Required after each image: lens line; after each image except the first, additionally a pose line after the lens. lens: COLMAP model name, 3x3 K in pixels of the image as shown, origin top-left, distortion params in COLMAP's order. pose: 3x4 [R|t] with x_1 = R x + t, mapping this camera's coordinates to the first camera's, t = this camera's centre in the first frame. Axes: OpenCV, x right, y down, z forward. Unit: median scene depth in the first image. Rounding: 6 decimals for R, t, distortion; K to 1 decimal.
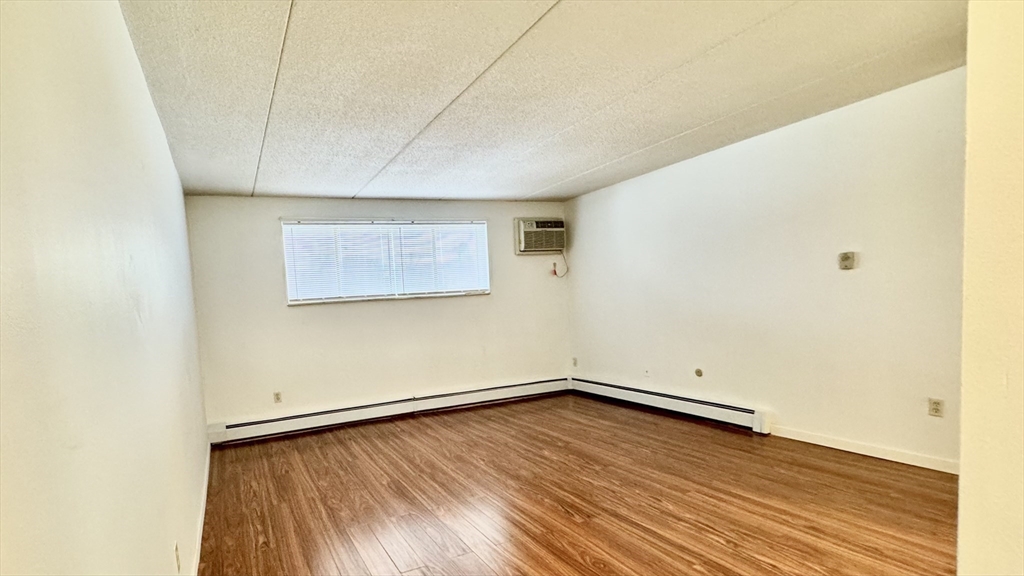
lens RADIAL K [[463.1, 0, 497.6], [0, 463.1, 337.9], [0, 0, 1]] dist [0.002253, 0.000510]
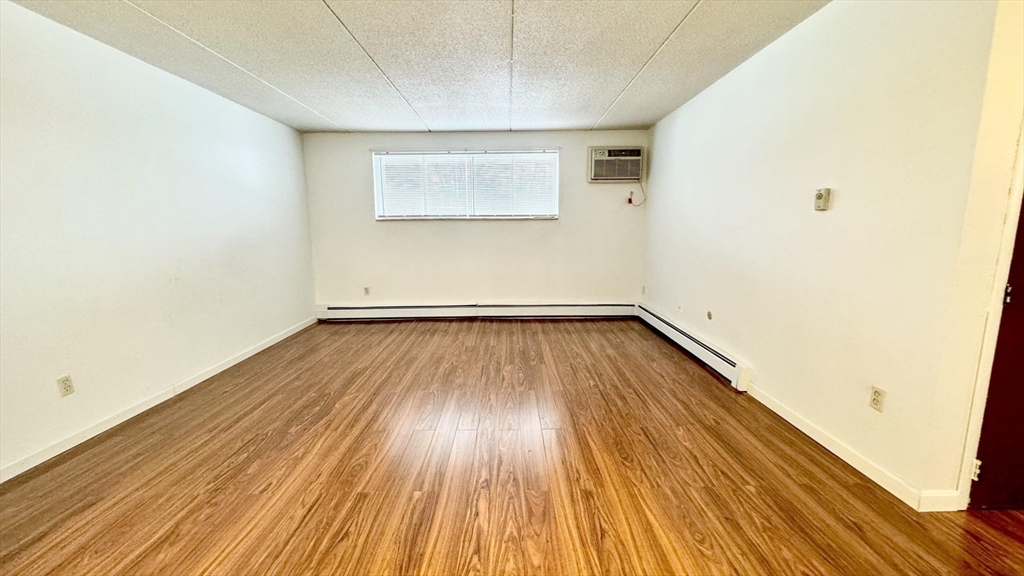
lens RADIAL K [[408.4, 0, 565.5], [0, 408.4, 292.2], [0, 0, 1]] dist [-0.001010, 0.000897]
pose [[0.929494, 0.113585, -0.350913, 0.371469], [-0.081064, 0.991049, 0.106066, -0.029155], [0.359819, -0.070141, 0.930382, 0.108630]]
